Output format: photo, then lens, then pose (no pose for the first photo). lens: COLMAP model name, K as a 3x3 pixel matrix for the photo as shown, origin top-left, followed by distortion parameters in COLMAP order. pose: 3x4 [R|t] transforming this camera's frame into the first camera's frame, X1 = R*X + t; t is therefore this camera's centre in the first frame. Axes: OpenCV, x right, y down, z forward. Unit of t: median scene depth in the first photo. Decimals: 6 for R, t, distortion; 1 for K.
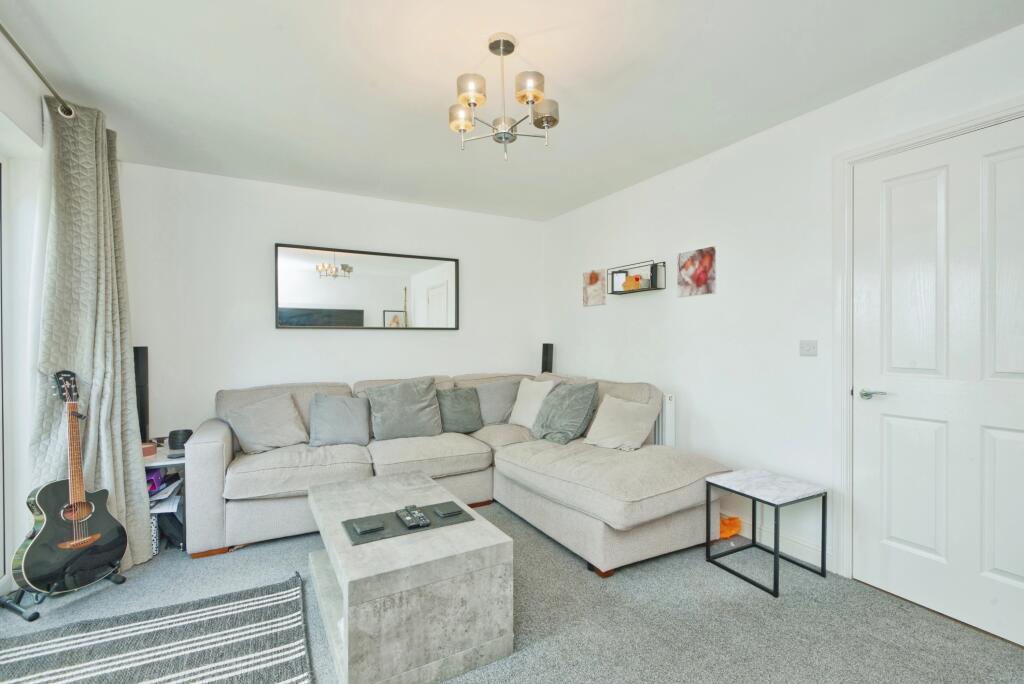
lens RADIAL K [[463.1, 0, 516.6], [0, 463.1, 349.8], [0, 0, 1]] dist [-0.001378, -0.000096]
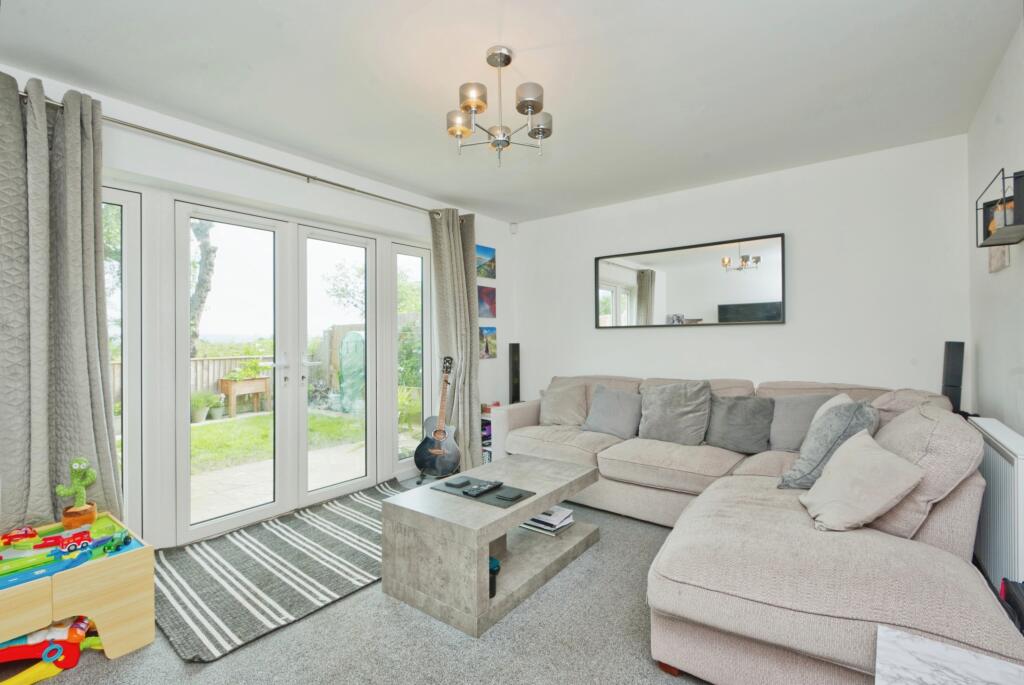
lens RADIAL K [[466.5, 0, 512.0], [0, 466.5, 342.5], [0, 0, 1]] dist [0.001781, 0.000044]
pose [[0.394043, 0.005605, -0.919075, 0.742977], [-0.009673, 0.999951, 0.001951, -0.015320], [0.919041, 0.008121, 0.394078, 0.481961]]
